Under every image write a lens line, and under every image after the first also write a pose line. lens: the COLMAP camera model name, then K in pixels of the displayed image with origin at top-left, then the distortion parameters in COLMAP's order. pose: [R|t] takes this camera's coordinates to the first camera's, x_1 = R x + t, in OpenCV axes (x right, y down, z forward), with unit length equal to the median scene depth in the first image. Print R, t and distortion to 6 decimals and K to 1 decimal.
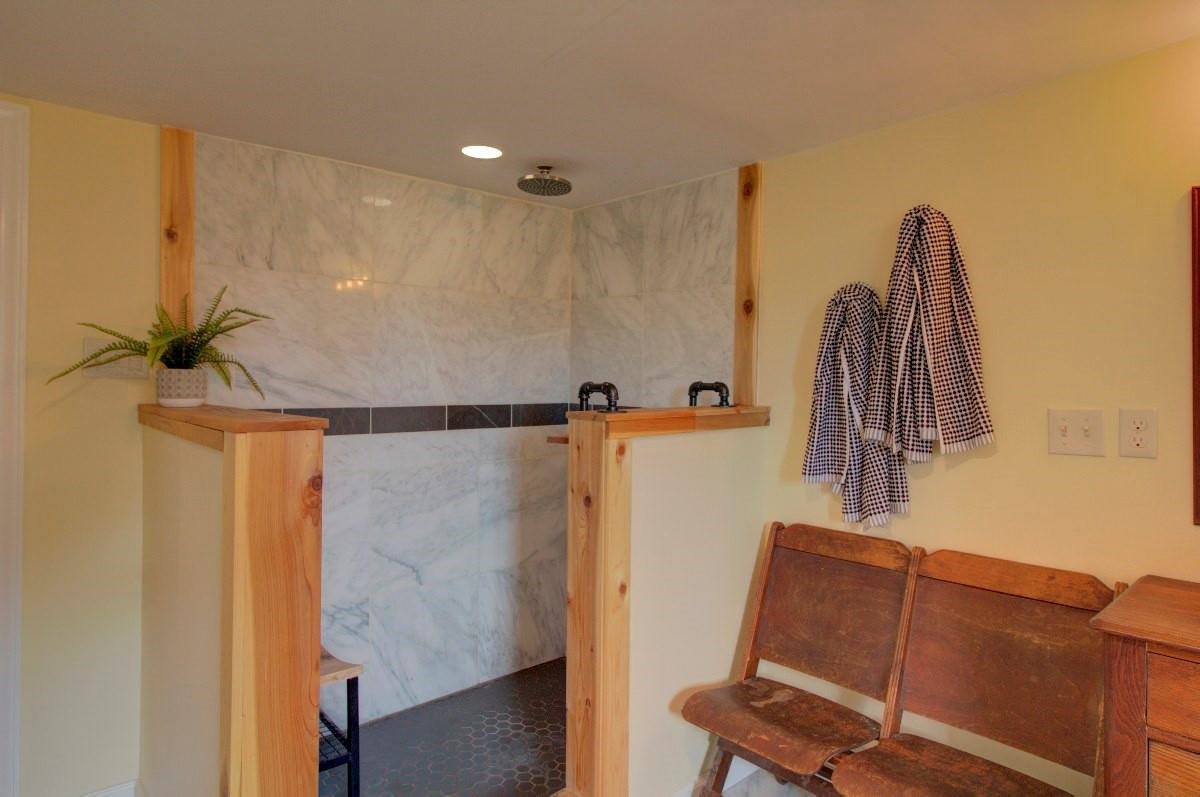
lens RADIAL K [[684.2, 0, 600.6], [0, 684.2, 390.4], [0, 0, 1]] dist [-0.001309, -0.000322]
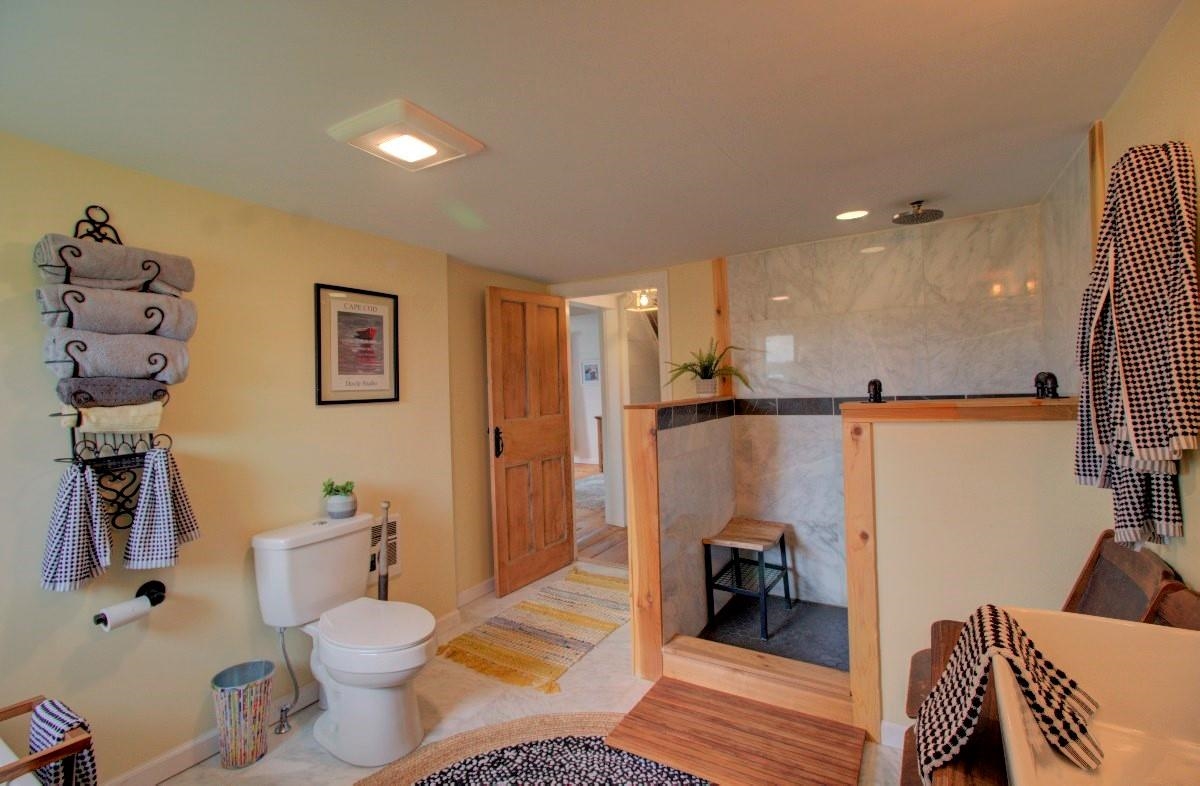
lens RADIAL K [[545.2, 0, 599.6], [0, 545.2, 393.0], [0, 0, 1]] dist [-0.001002, 0.001777]
pose [[0.309489, -0.005104, -0.950889, 0.633716], [0.029771, 0.999547, 0.004325, -0.005606], [0.950437, -0.029648, 0.309501, 0.135521]]
